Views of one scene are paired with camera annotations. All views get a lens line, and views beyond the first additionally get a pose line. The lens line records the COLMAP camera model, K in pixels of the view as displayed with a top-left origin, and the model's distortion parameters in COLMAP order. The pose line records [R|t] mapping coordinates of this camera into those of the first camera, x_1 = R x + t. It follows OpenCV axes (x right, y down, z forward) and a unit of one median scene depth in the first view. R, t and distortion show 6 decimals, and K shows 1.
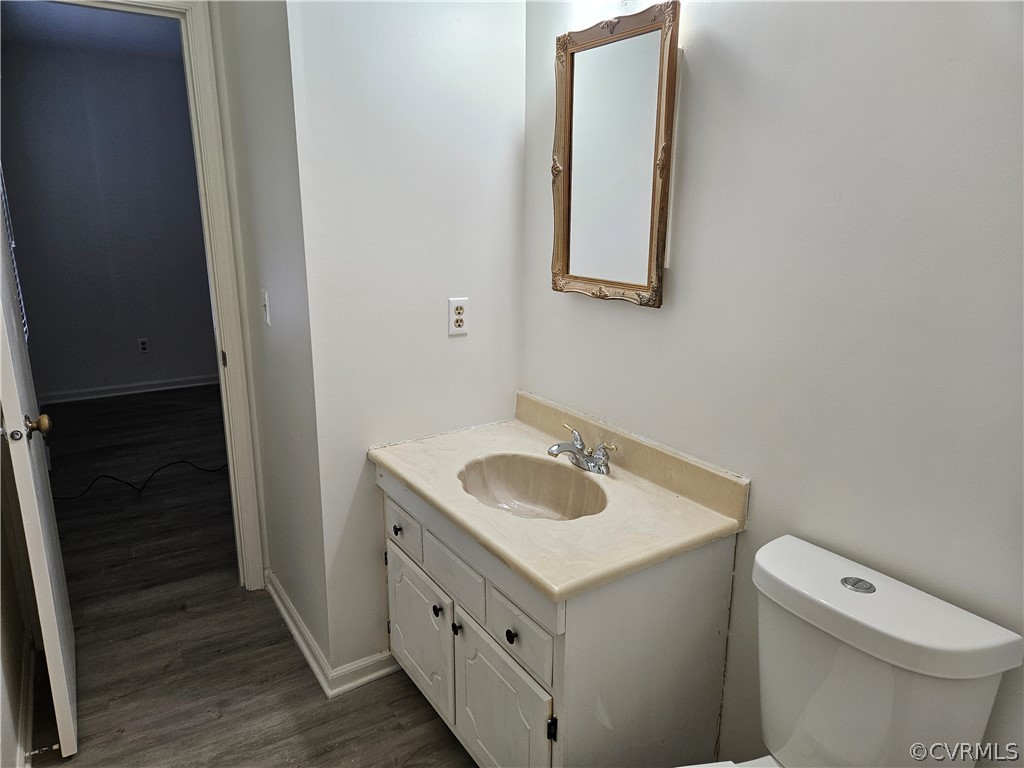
lens RADIAL K [[693.5, 0, 520.1], [0, 693.5, 387.0], [0, 0, 1]] dist [0.058276, -0.035932]
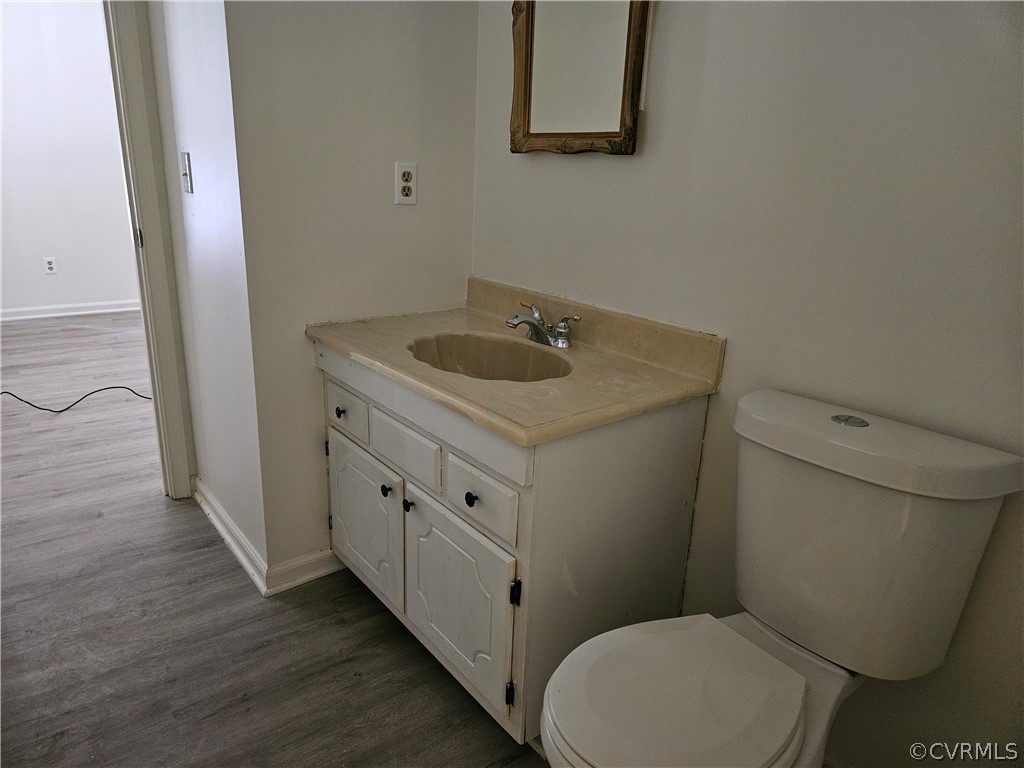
lens RADIAL K [[687.0, 0, 507.4], [0, 687.0, 392.6], [0, 0, 1]] dist [0.061810, -0.049342]
pose [[0.996685, 0.005318, 0.081179, -0.031375], [-0.009676, 0.998527, 0.053384, 0.133291], [-0.080775, -0.053992, 0.995269, 0.079824]]
